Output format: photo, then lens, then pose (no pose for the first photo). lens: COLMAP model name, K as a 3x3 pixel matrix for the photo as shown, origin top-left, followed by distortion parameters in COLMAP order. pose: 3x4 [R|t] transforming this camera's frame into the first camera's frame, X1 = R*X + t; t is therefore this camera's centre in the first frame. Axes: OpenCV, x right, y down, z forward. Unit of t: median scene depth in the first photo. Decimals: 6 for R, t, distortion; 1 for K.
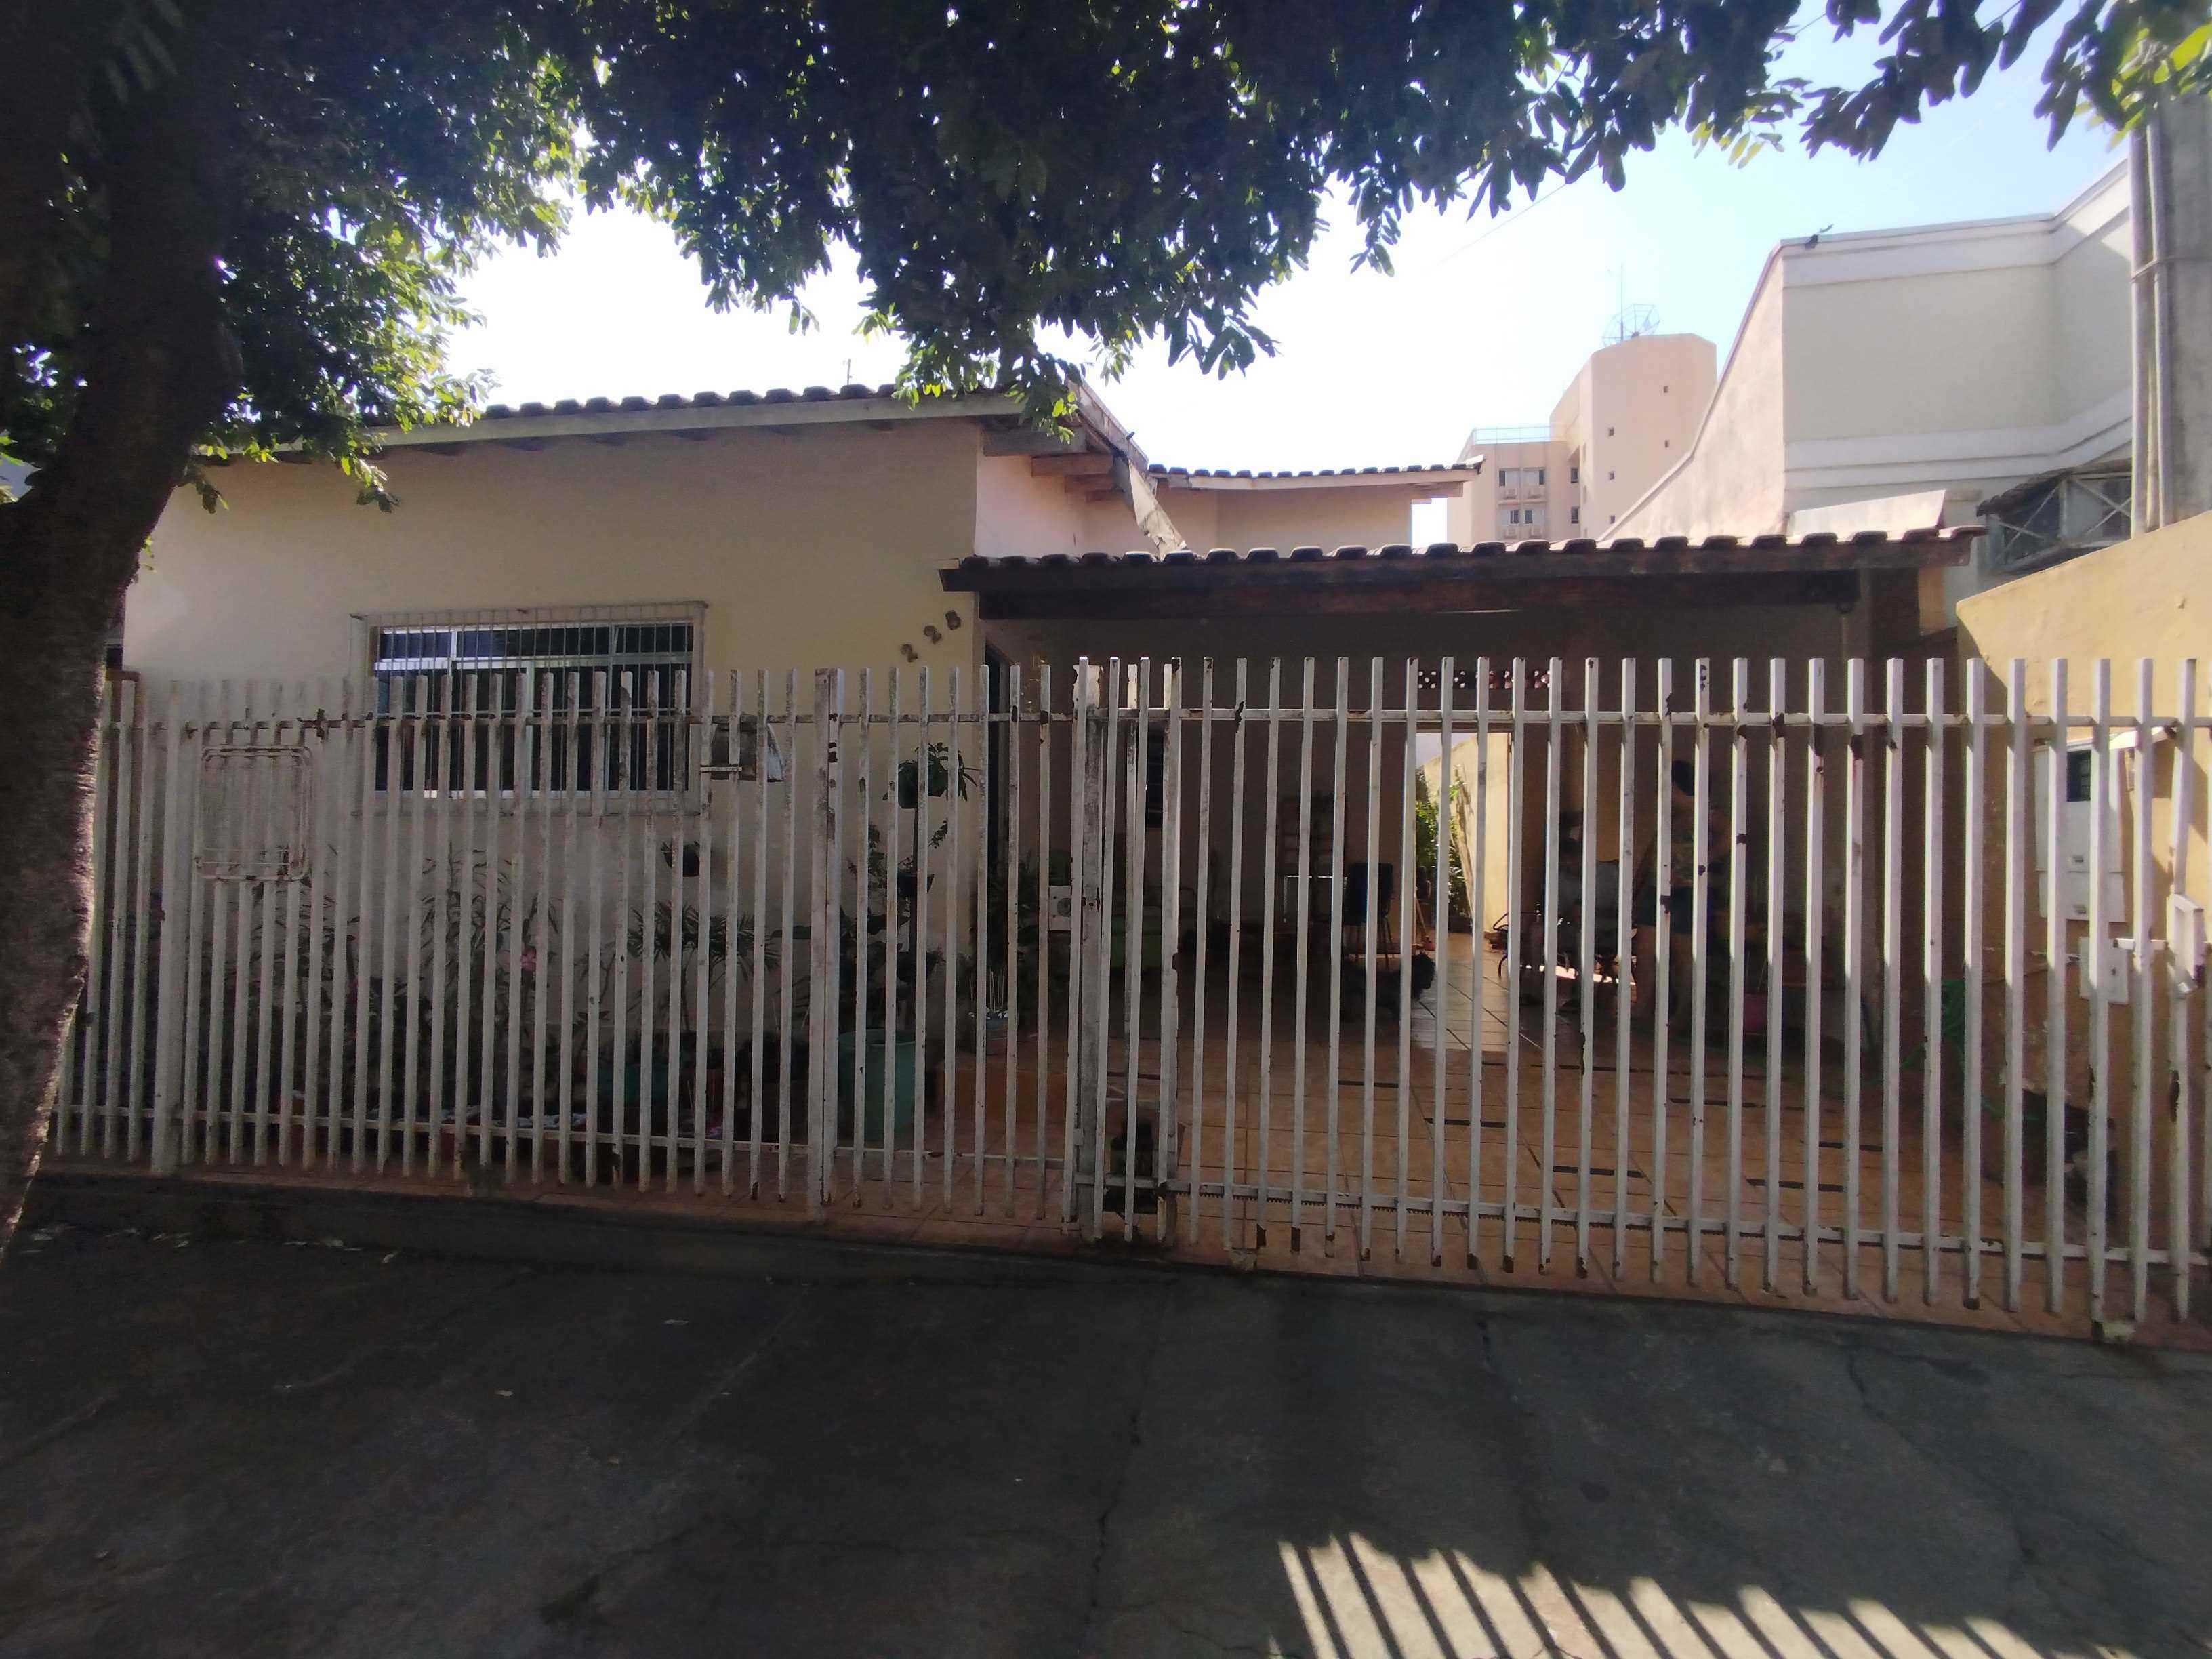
lens RADIAL K [[981.6, 0, 1106.3], [0, 981.6, 826.7], [0, 0, 1]] dist [-0.001383, 0.000693]
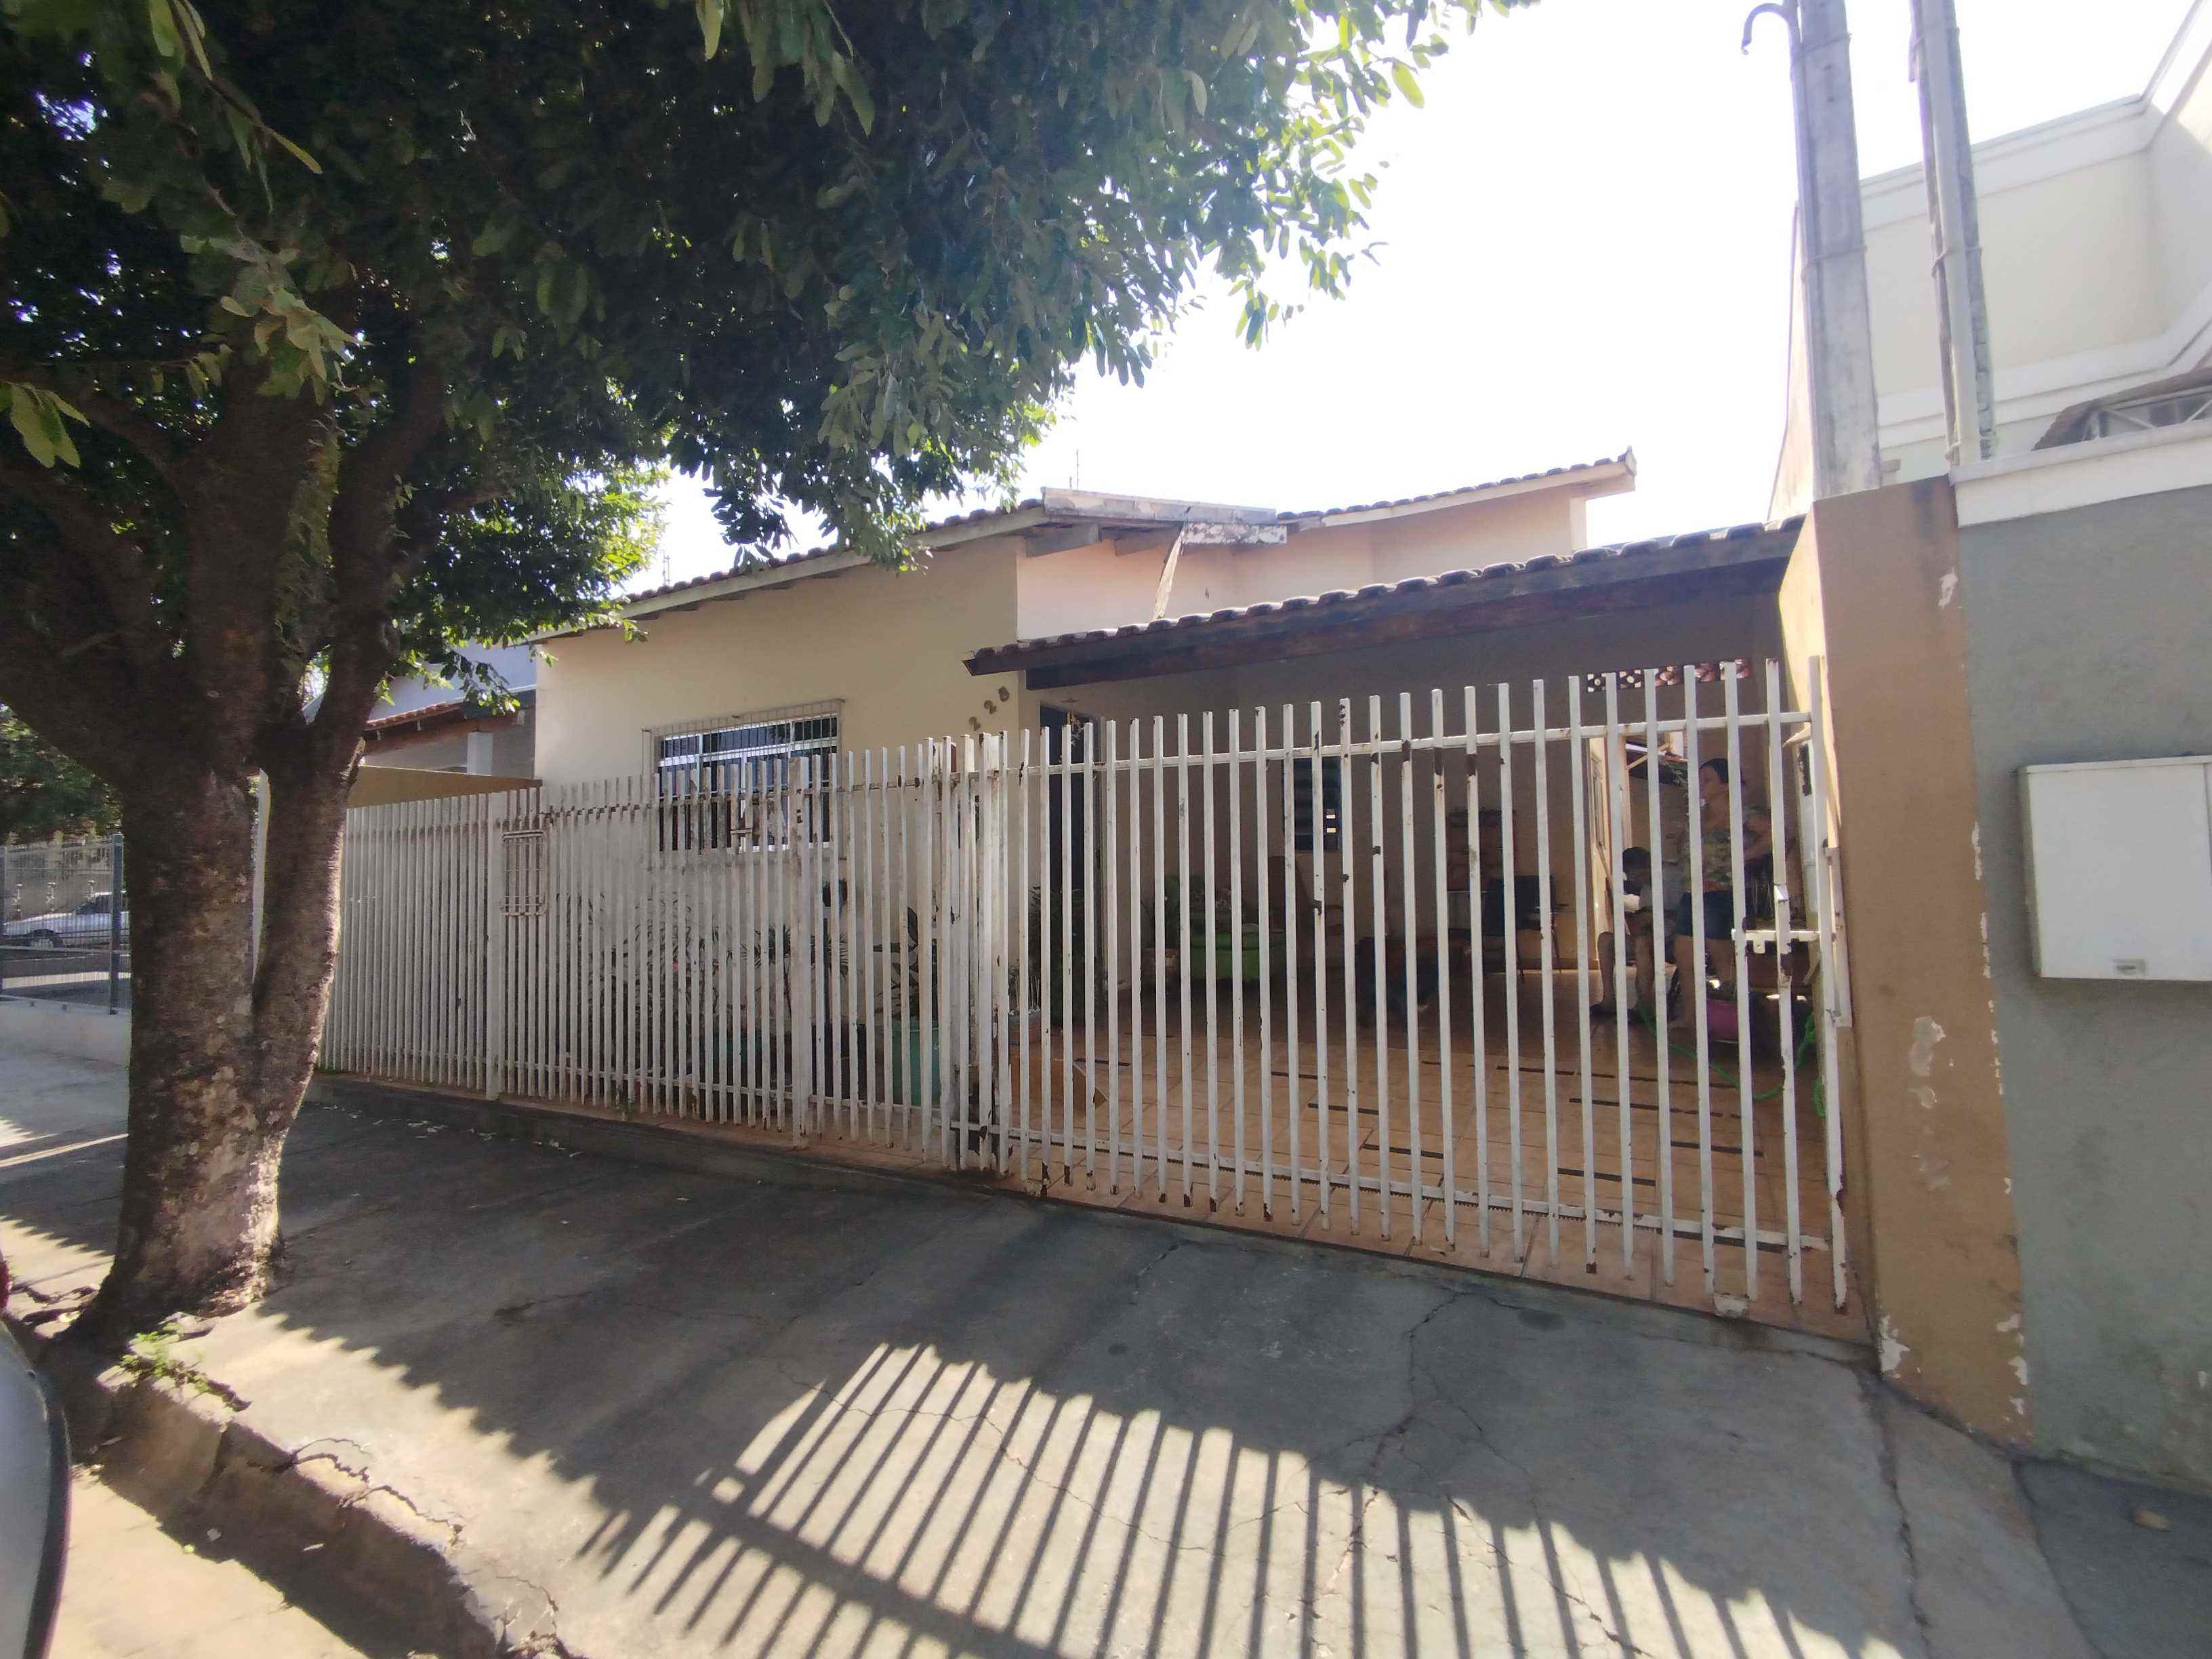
lens RADIAL K [[968.8, 0, 1104.6], [0, 968.8, 823.3], [0, 0, 1]] dist [-0.001056, -0.000243]
pose [[0.935448, -0.055531, -0.349074, 0.648502], [0.044941, 0.998252, -0.038371, 0.009190], [0.350595, 0.020206, 0.936309, -0.169201]]
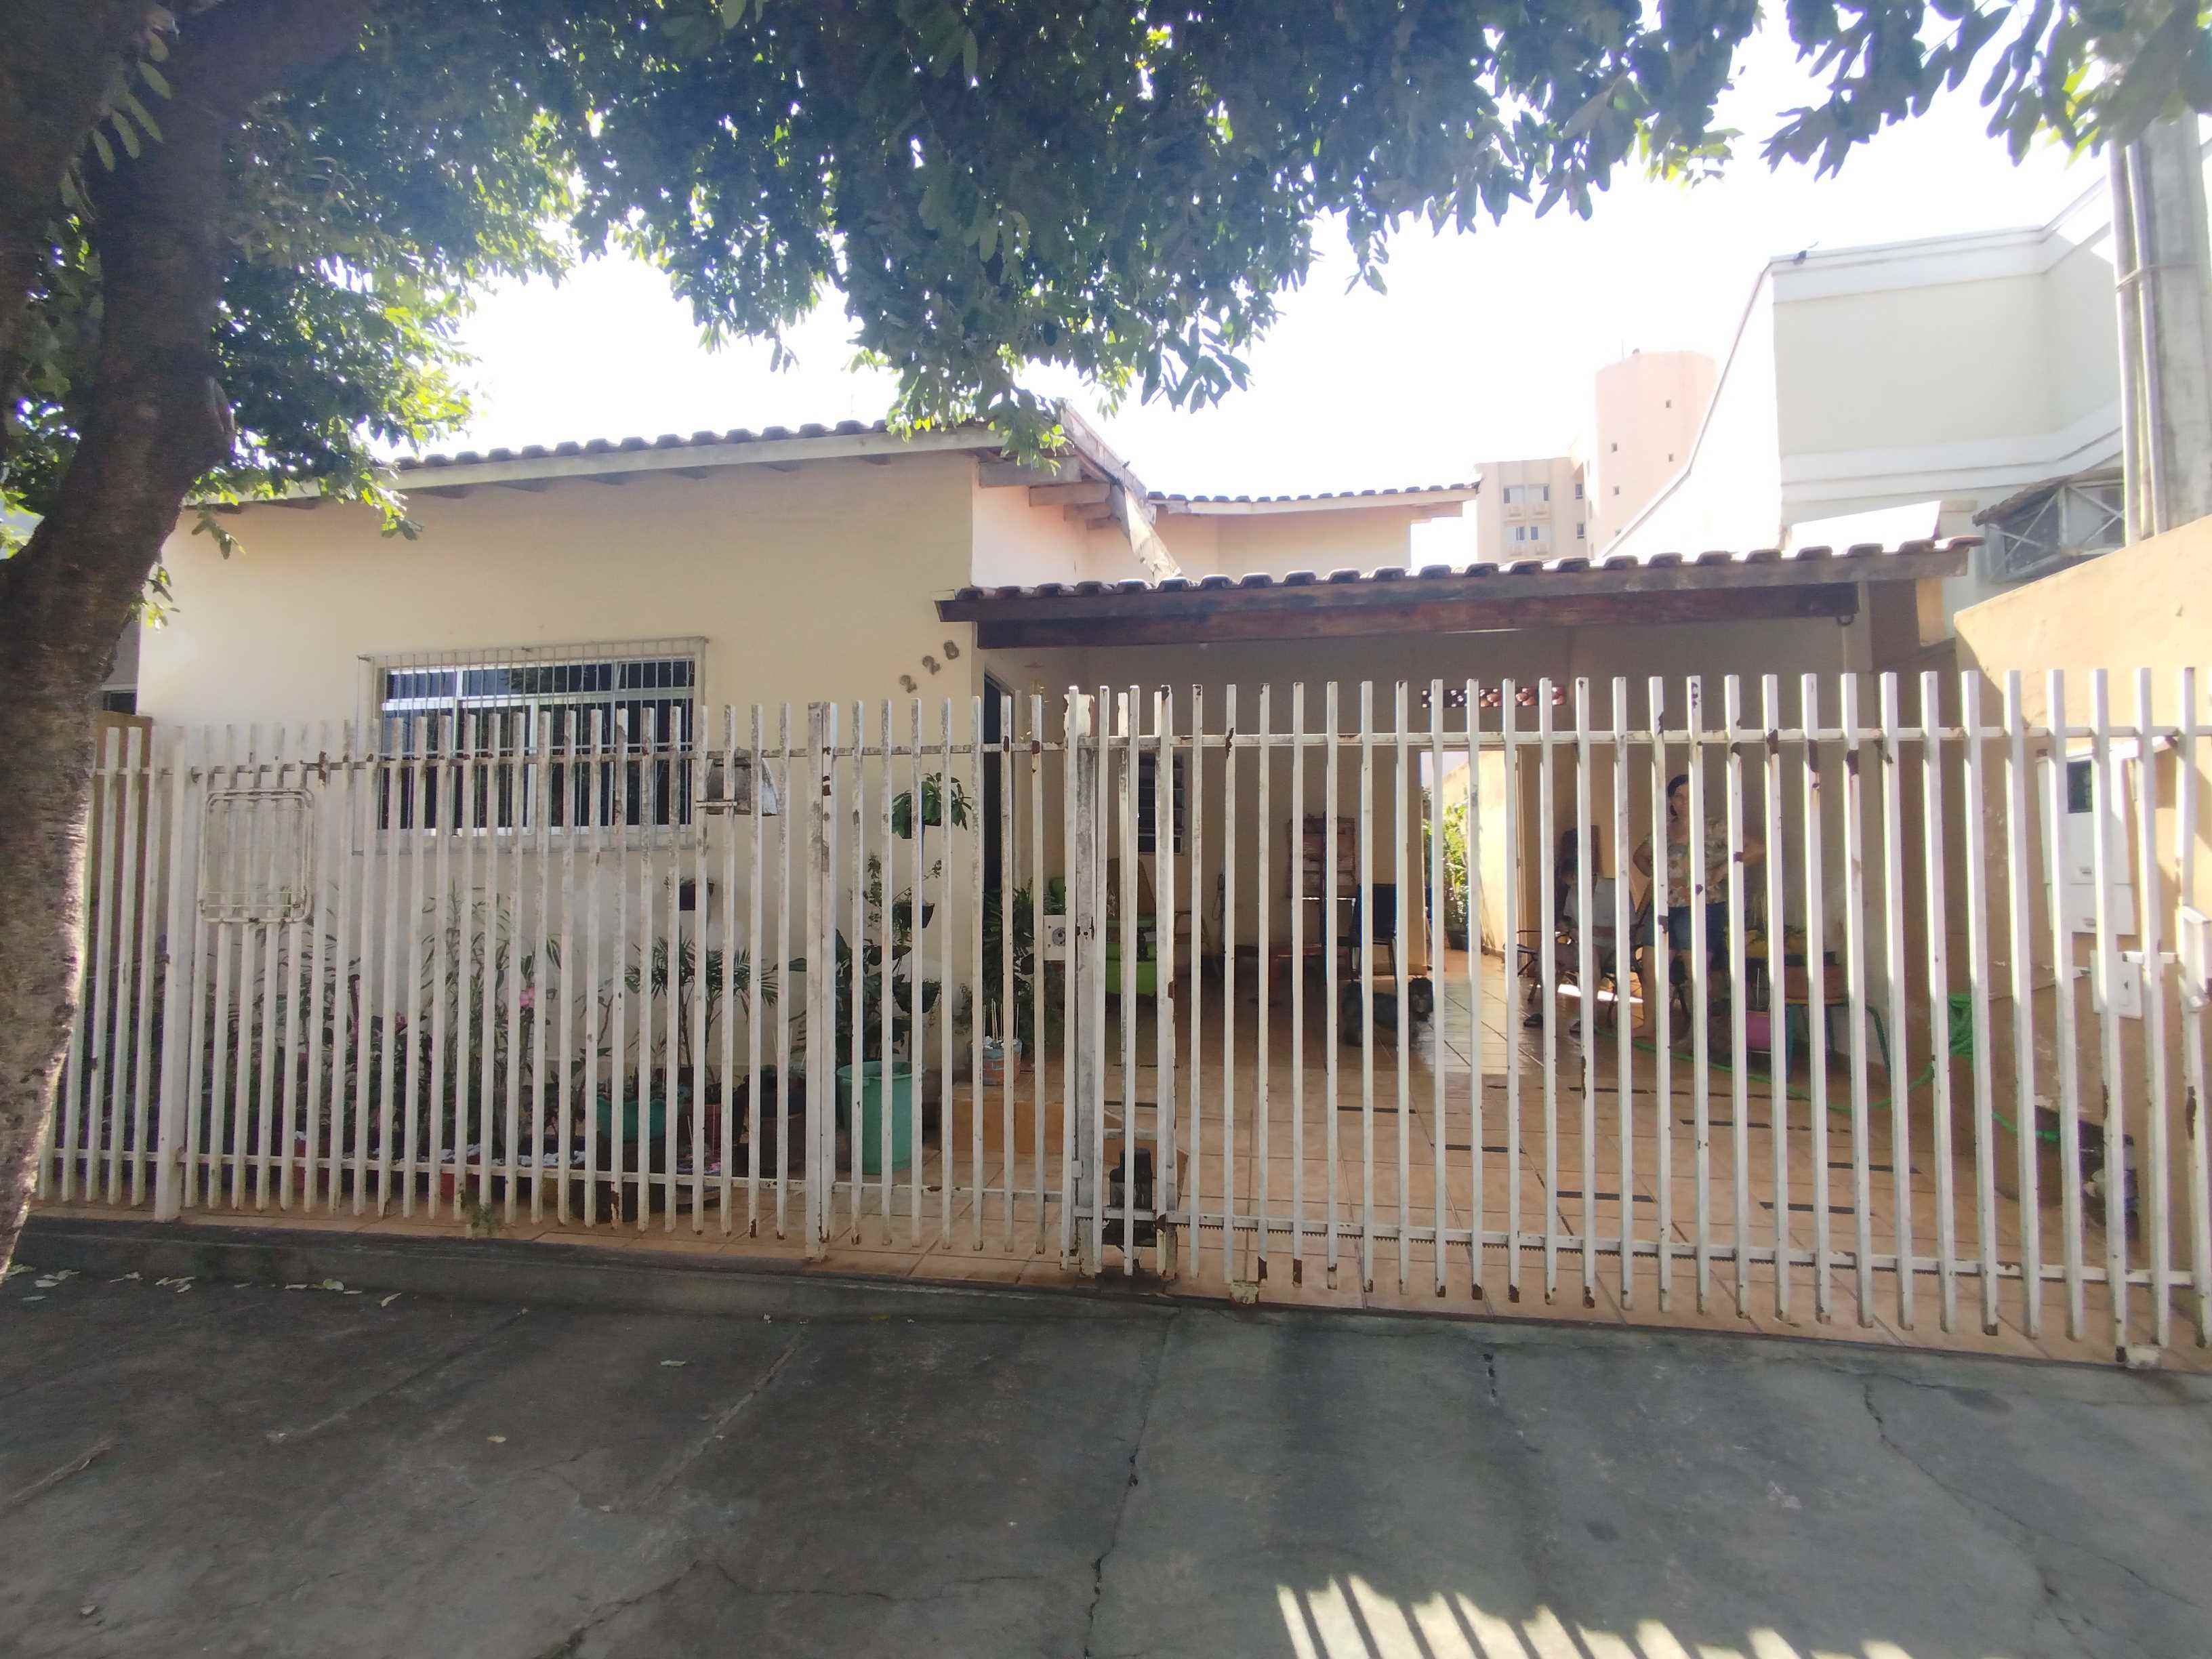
lens RADIAL K [[981.7, 0, 1106.0], [0, 981.7, 829.5], [0, 0, 1]] dist [-0.000859, 0.000056]
pose [[0.999770, -0.017931, -0.011798, 0.018568], [0.017673, 0.999610, -0.021605, -0.004458], [0.012181, 0.021391, 0.999697, 0.002215]]
